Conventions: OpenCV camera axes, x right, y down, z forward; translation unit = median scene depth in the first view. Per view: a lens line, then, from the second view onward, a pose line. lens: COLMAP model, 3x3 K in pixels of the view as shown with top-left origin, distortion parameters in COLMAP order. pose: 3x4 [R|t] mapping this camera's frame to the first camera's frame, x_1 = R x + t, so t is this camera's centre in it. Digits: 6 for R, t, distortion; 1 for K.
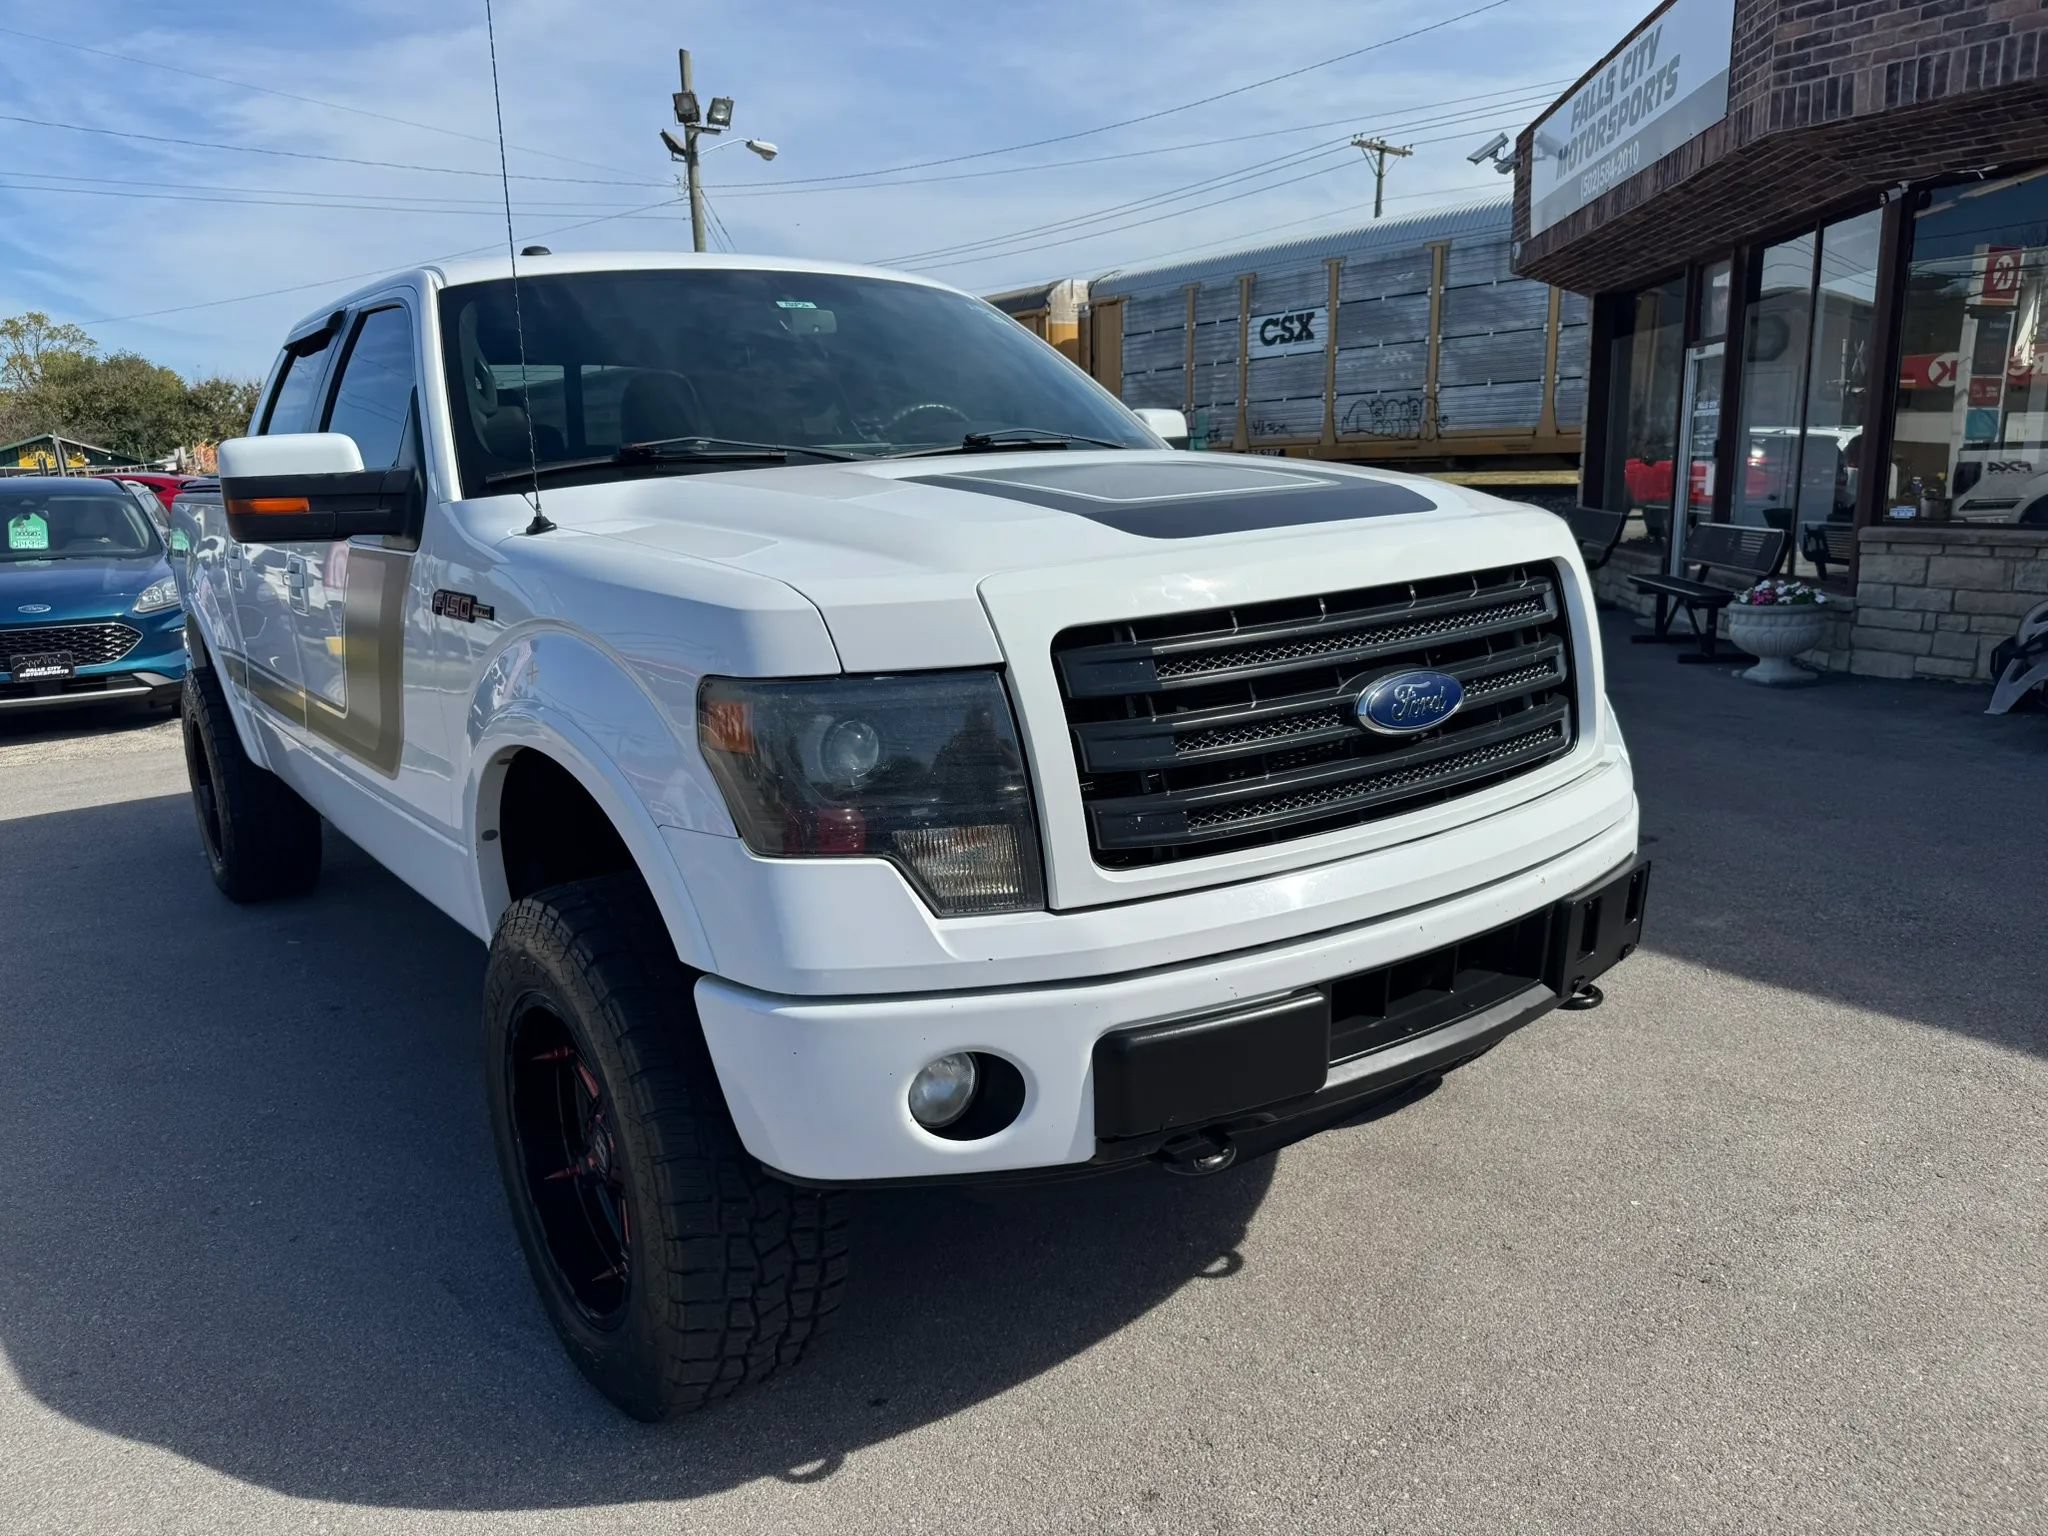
lens RADIAL K [[1457.1, 0, 1019.7], [0, 1457.1, 769.6], [0, 0, 1]] dist [0.033709, -0.042952]
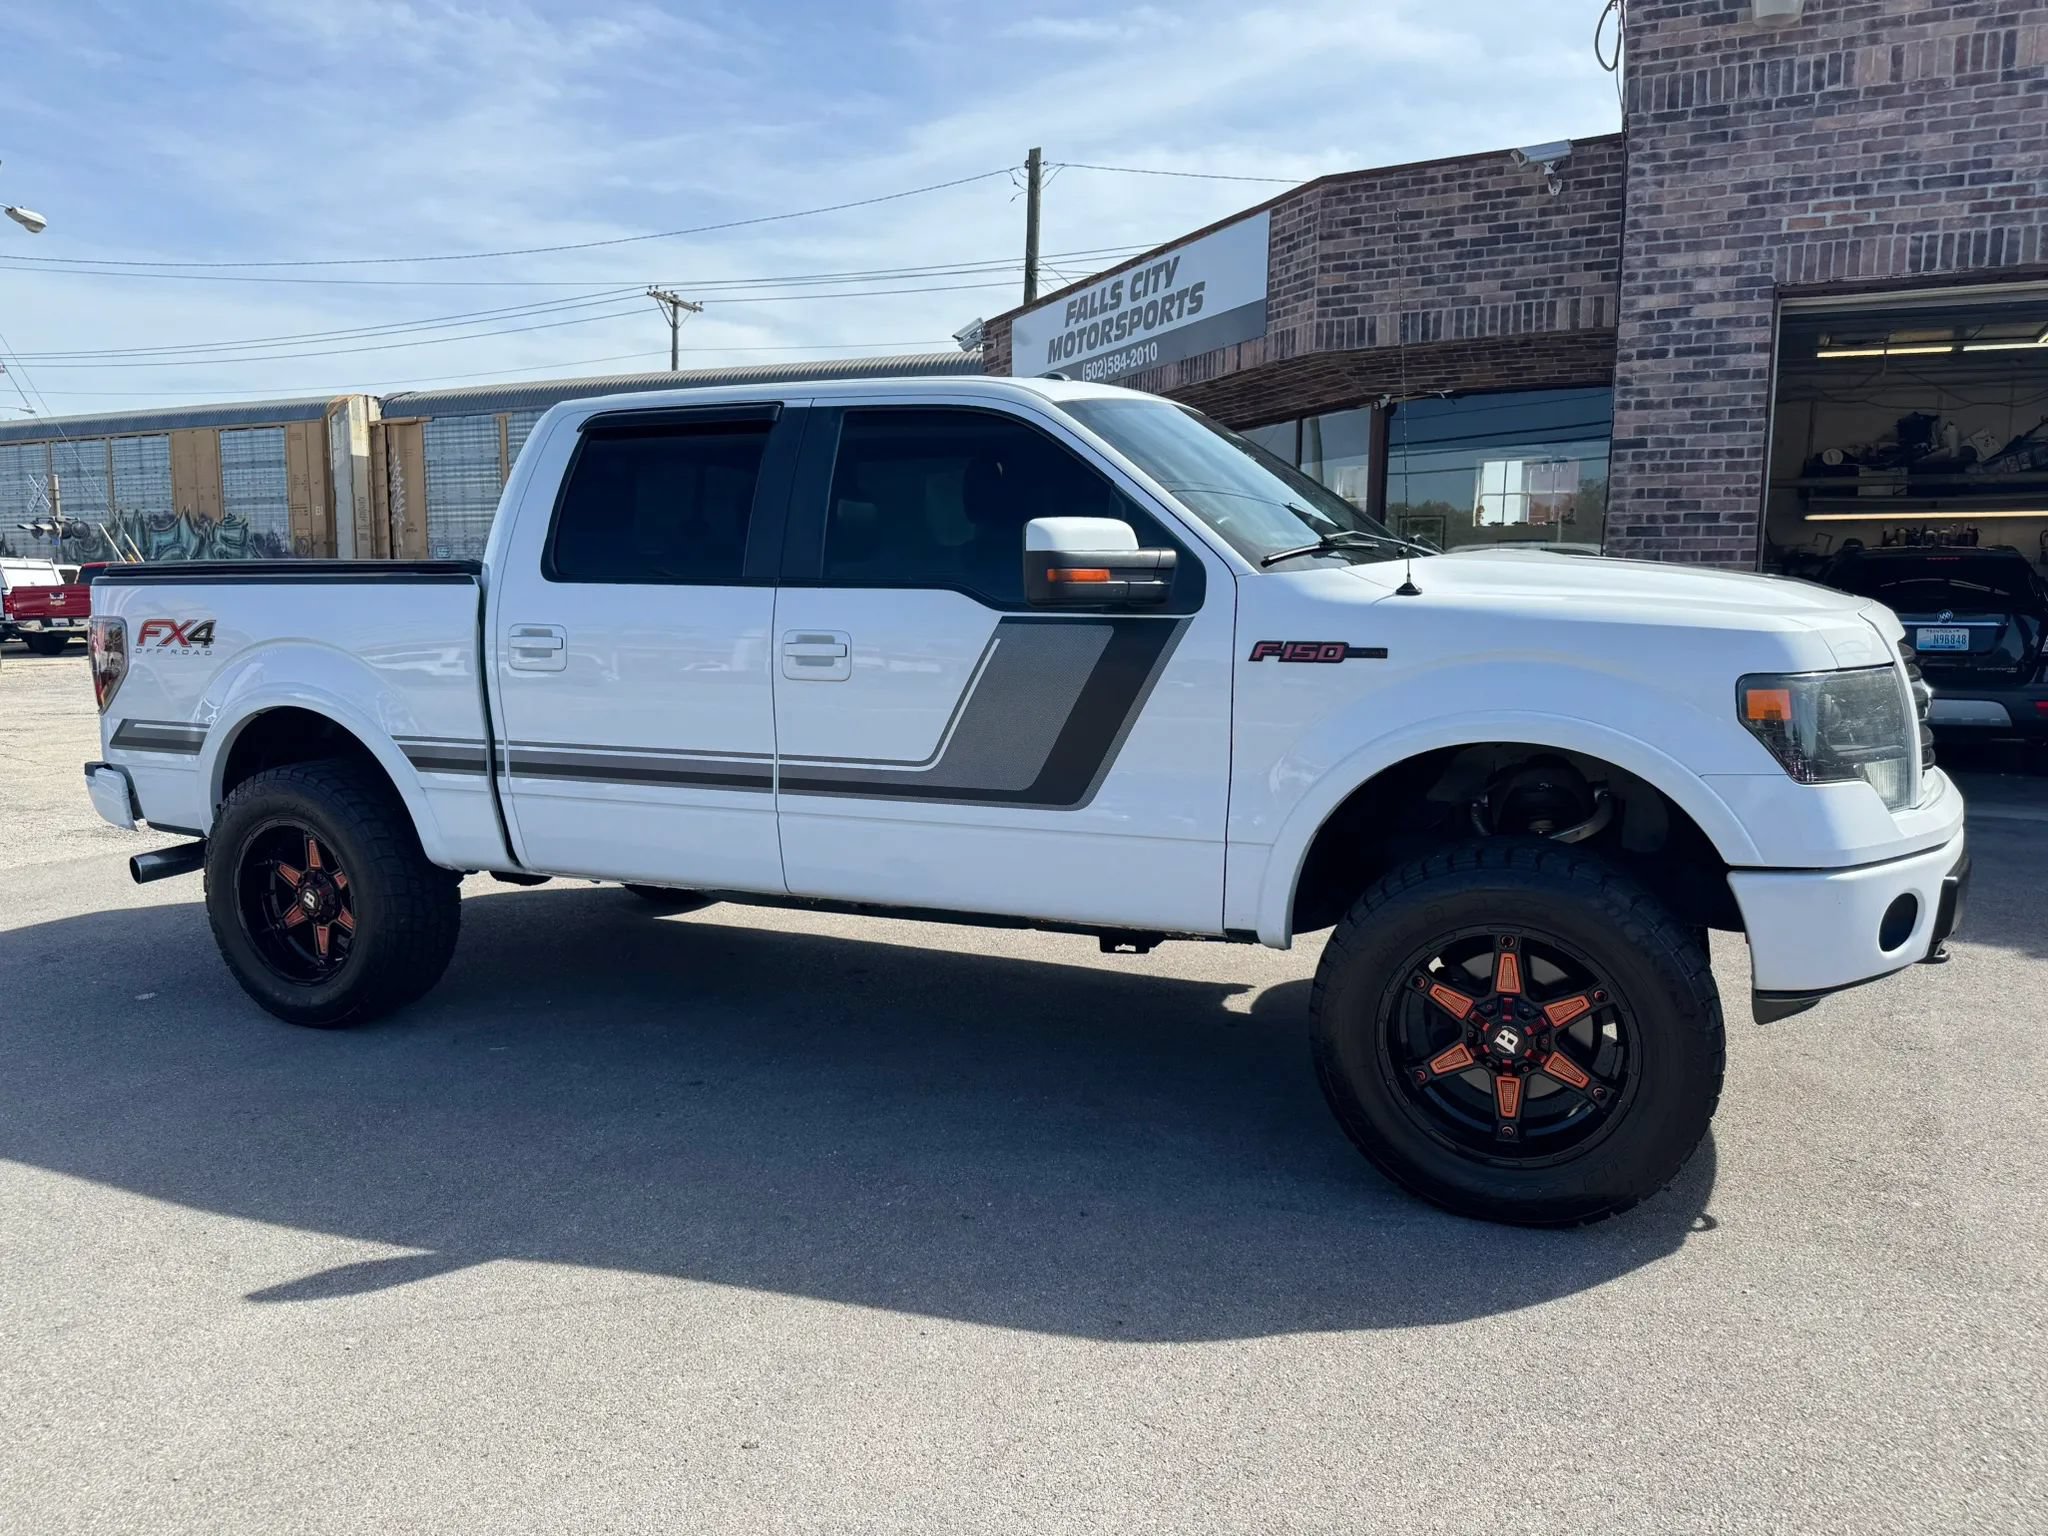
lens RADIAL K [[1457.1, 0, 1024.3], [0, 1457.1, 771.4], [0, 0, 1]] dist [0.033709, -0.042952]
pose [[0.864115, -0.039503, 0.501742, -0.424631], [0.084235, 0.994205, -0.066797, 0.020038], [-0.496195, 0.099985, 0.862435, 0.007597]]
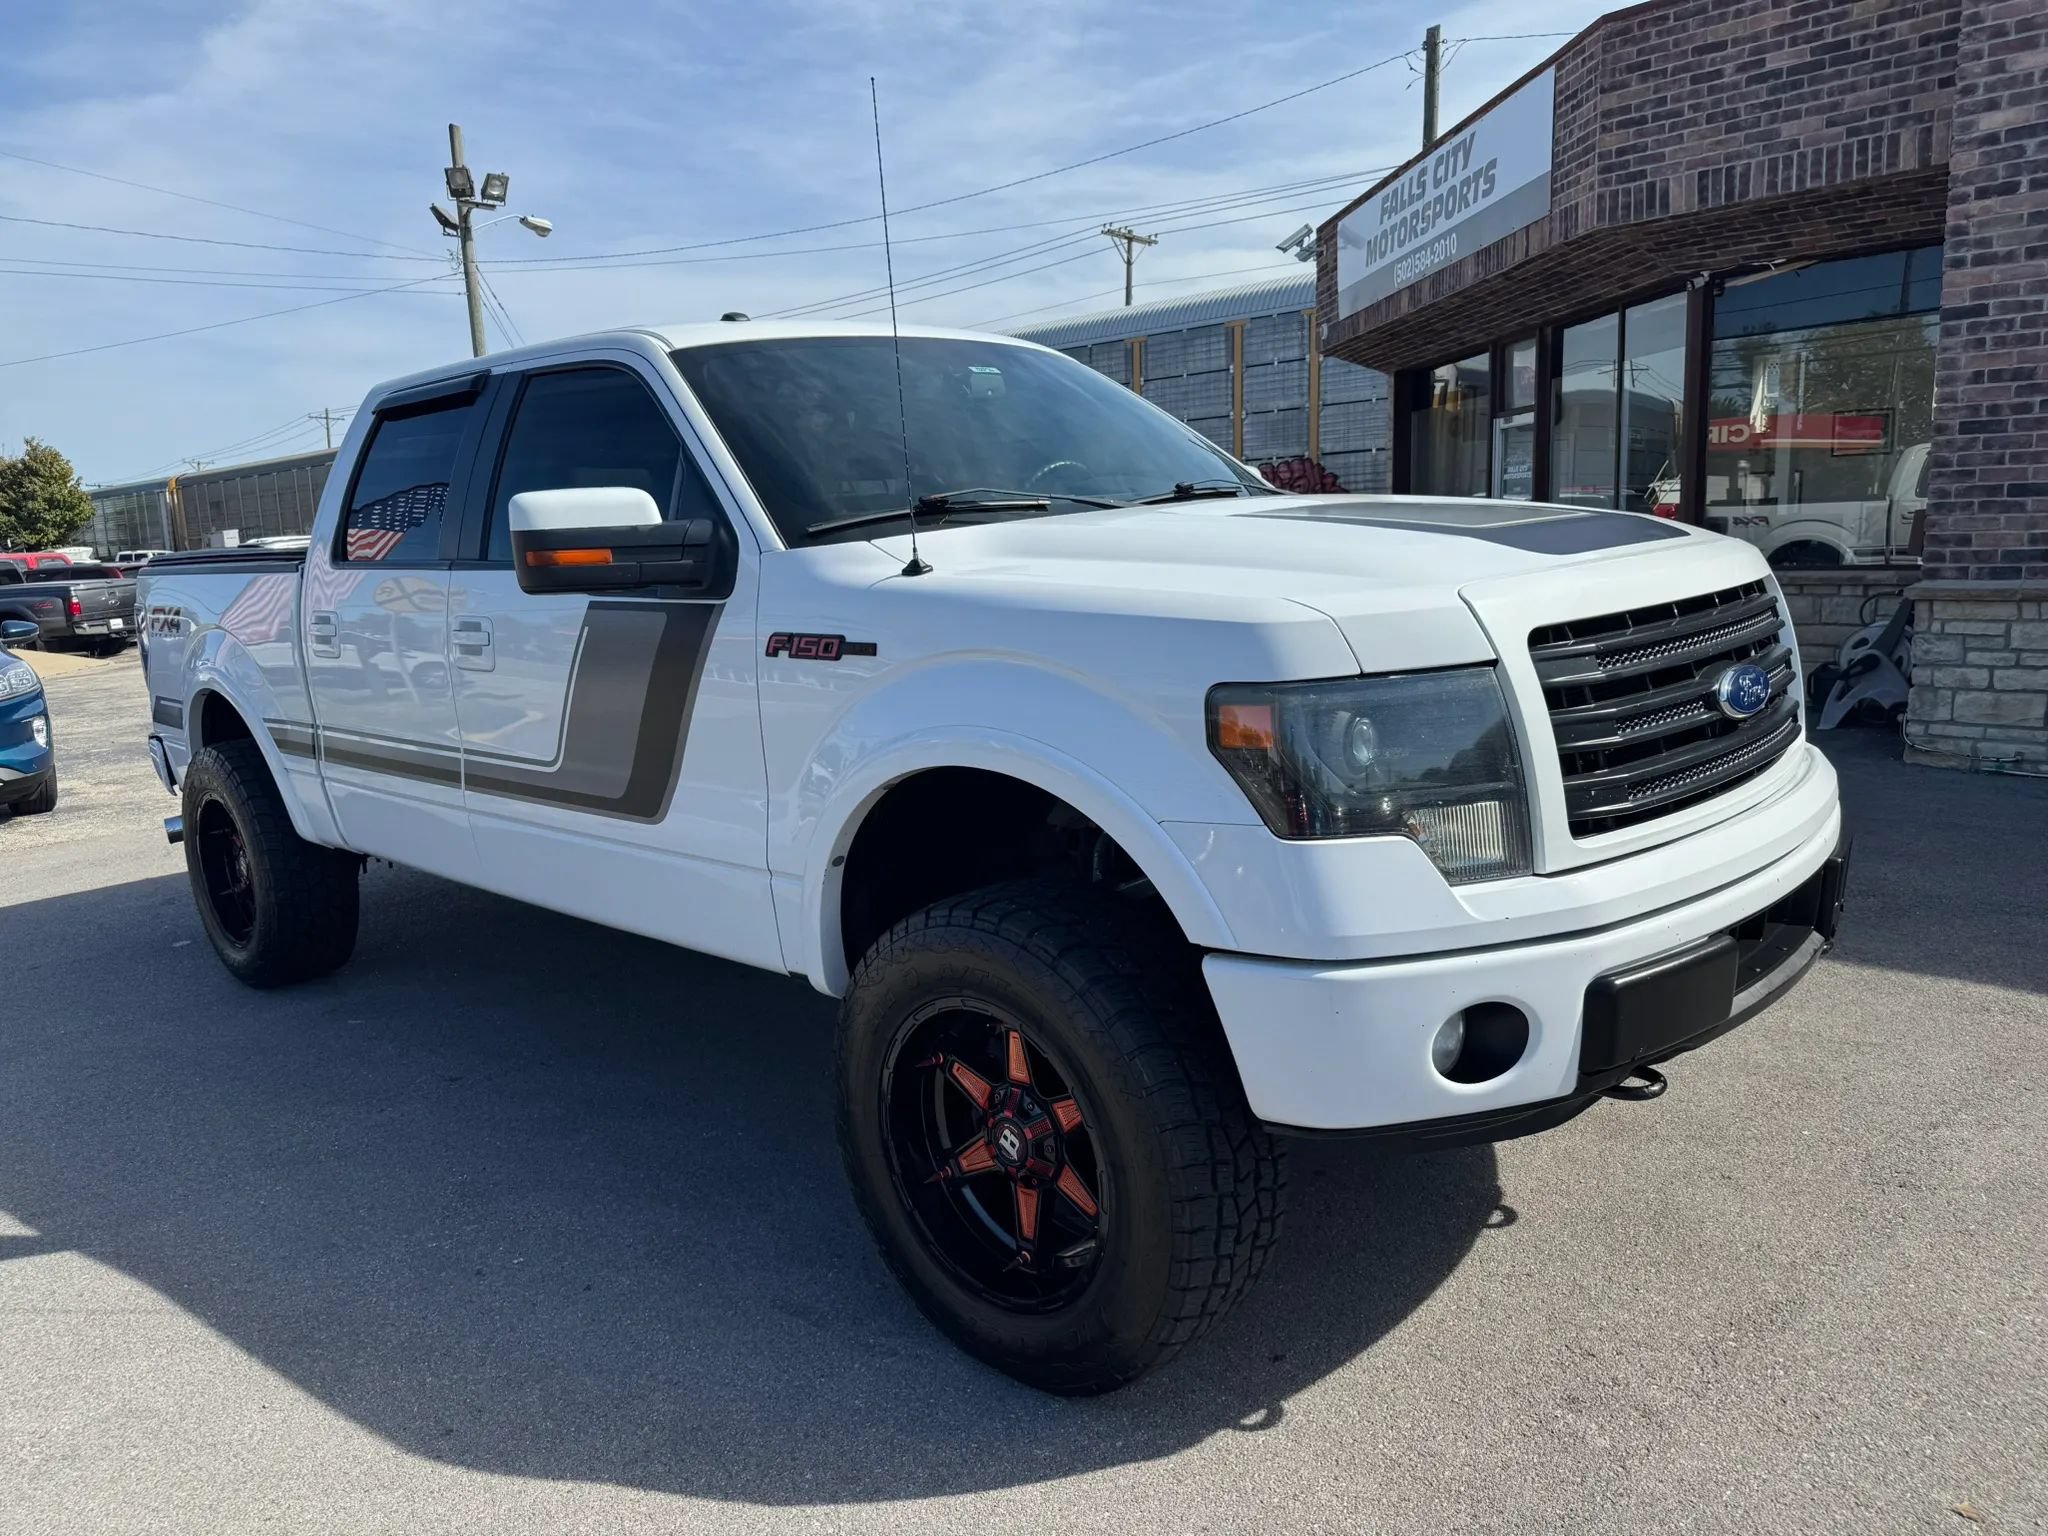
lens RADIAL K [[1457.1, 0, 1017.2], [0, 1457.1, 764.3], [0, 0, 1]] dist [0.033709, -0.042952]
pose [[0.984946, -0.042841, 0.167471, -0.140848], [0.051610, 0.997496, -0.048363, 0.011101], [-0.164980, 0.056278, 0.984690, -0.019243]]
